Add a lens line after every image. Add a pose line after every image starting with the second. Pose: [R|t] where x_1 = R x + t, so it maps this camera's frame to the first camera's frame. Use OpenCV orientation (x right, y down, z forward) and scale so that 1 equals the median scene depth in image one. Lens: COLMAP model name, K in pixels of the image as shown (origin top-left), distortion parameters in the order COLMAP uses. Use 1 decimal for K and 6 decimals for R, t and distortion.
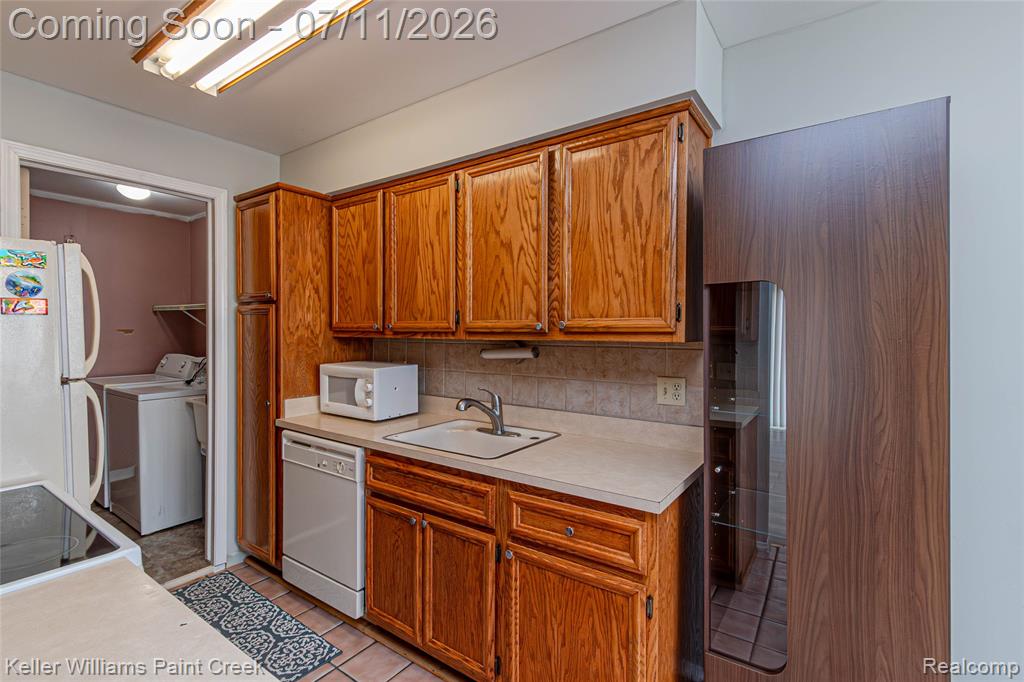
lens RADIAL K [[475.9, 0, 503.5], [0, 475.9, 336.7], [0, 0, 1]] dist [0.001082, -0.000367]
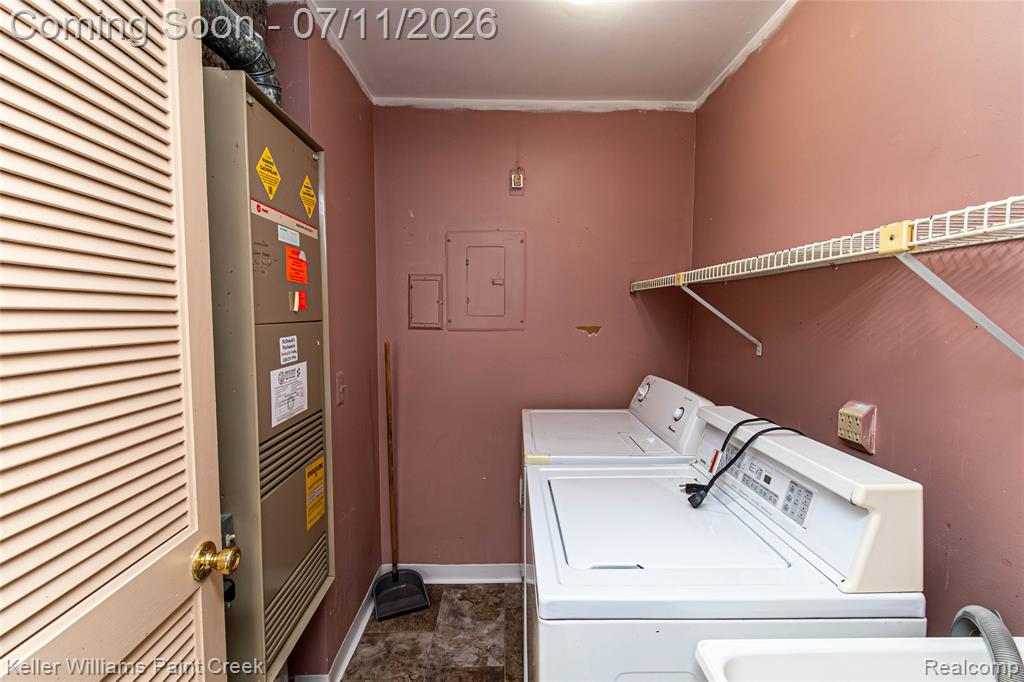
lens RADIAL K [[451.4, 0, 508.9], [0, 451.4, 345.5], [0, 0, 1]] dist [0.003268, -0.000640]
pose [[0.597646, 0.052007, -0.800071, -0.913497], [-0.009729, 0.998291, 0.057625, -0.048013], [0.801701, -0.026655, 0.597131, 1.313222]]
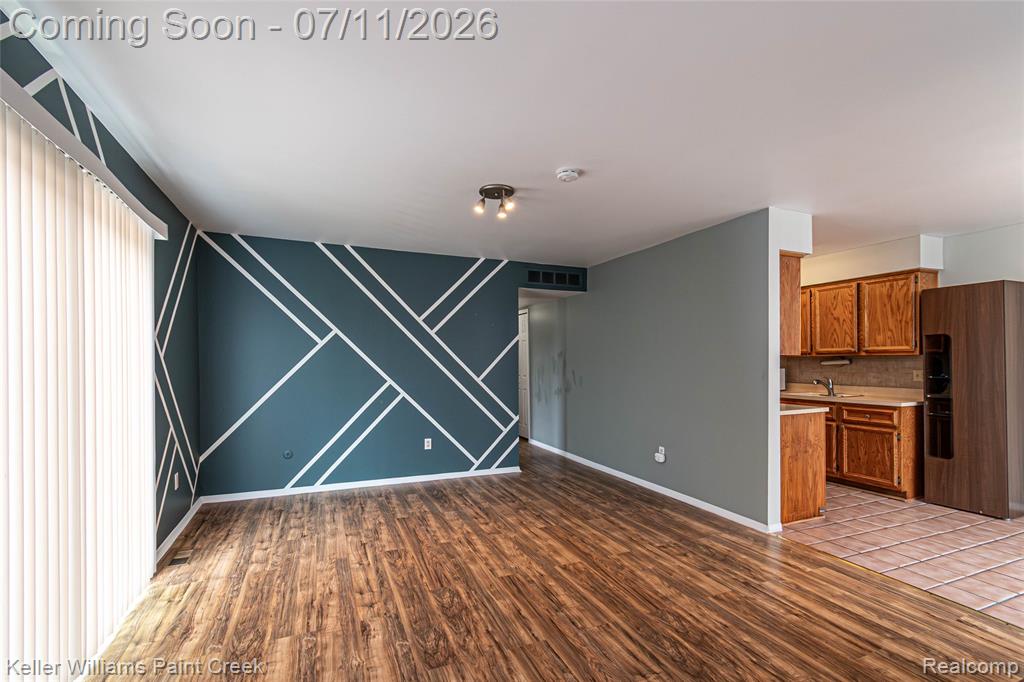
lens RADIAL K [[461.6, 0, 507.1], [0, 461.6, 362.0], [0, 0, 1]] dist [-0.000799, -0.000338]
pose [[0.854100, -0.008667, -0.520037, -0.227563], [0.004724, 0.999949, -0.008907, 0.055747], [0.520088, 0.005150, 0.854097, -2.111176]]
